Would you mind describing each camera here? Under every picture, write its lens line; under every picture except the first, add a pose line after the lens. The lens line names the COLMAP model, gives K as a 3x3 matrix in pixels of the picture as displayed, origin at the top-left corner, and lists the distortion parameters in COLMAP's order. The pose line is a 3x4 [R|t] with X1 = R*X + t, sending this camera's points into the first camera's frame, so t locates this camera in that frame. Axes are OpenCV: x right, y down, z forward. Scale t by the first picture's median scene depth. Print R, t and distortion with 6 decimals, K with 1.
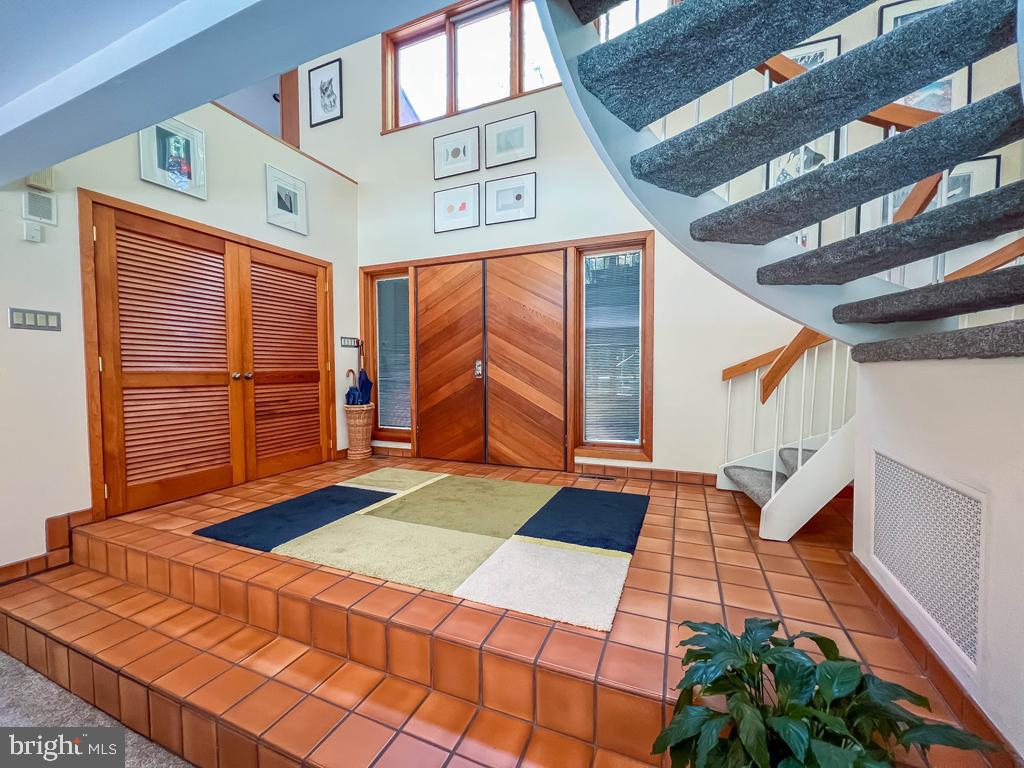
lens RADIAL K [[408.6, 0, 512.0], [0, 408.6, 384.0], [0, 0, 1]] dist [-0.000055, -0.000029]
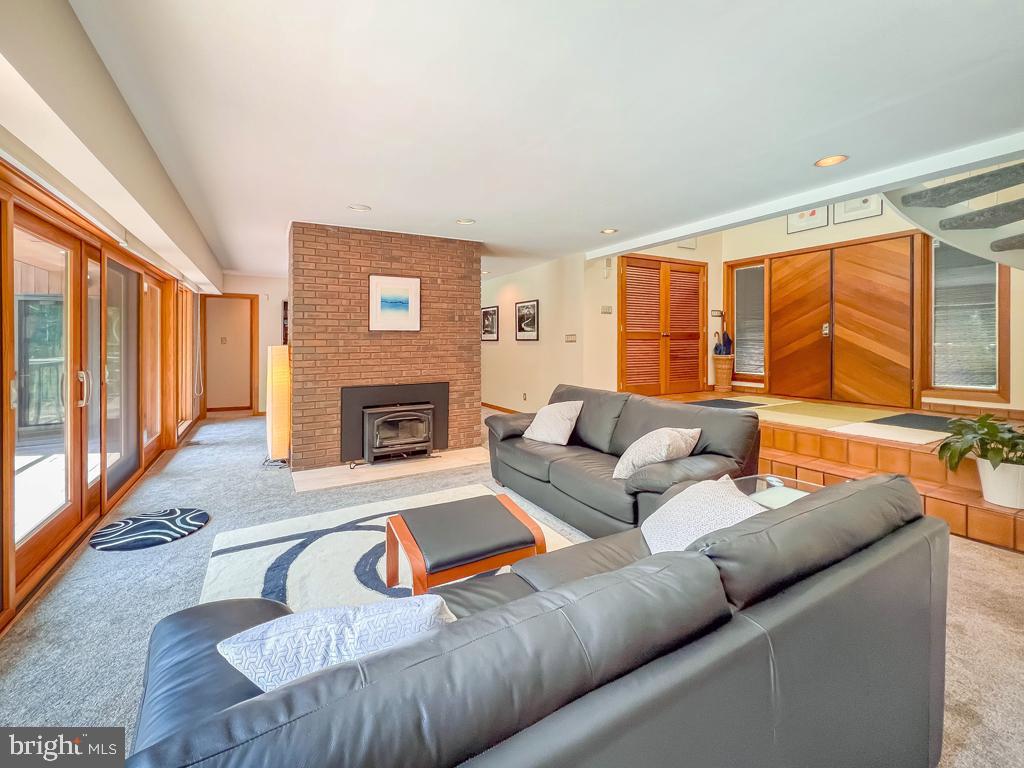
lens RADIAL K [[439.1, 0, 511.3], [0, 439.1, 344.6], [0, 0, 1]] dist [0.015034, -0.000010]
pose [[0.799229, 0.005901, -0.600997, -0.032388], [-0.021097, 0.999611, -0.018241, 0.062078], [0.600656, 0.027258, 0.799043, -0.798501]]
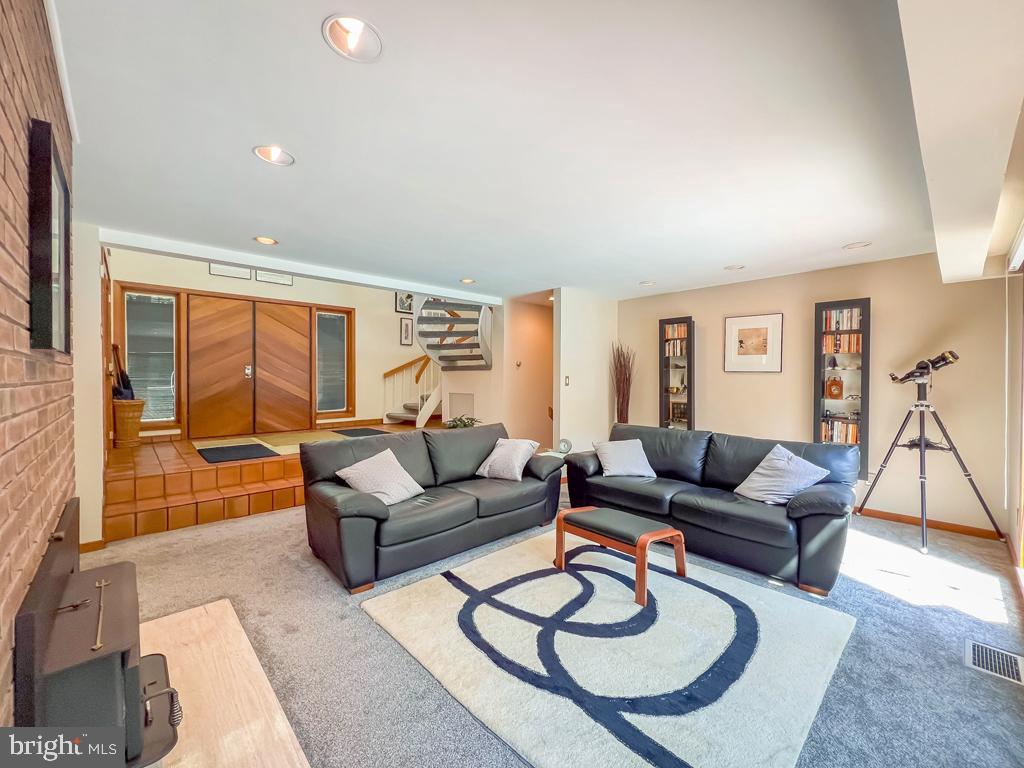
lens RADIAL K [[408.6, 0, 512.0], [0, 408.6, 384.0], [0, 0, 1]] dist [-0.000055, -0.000029]
pose [[0.394897, -0.008356, 0.918688, -1.088985], [0.036322, 0.999319, -0.006523, 0.054301], [-0.918007, 0.035944, 0.394931, -0.499897]]
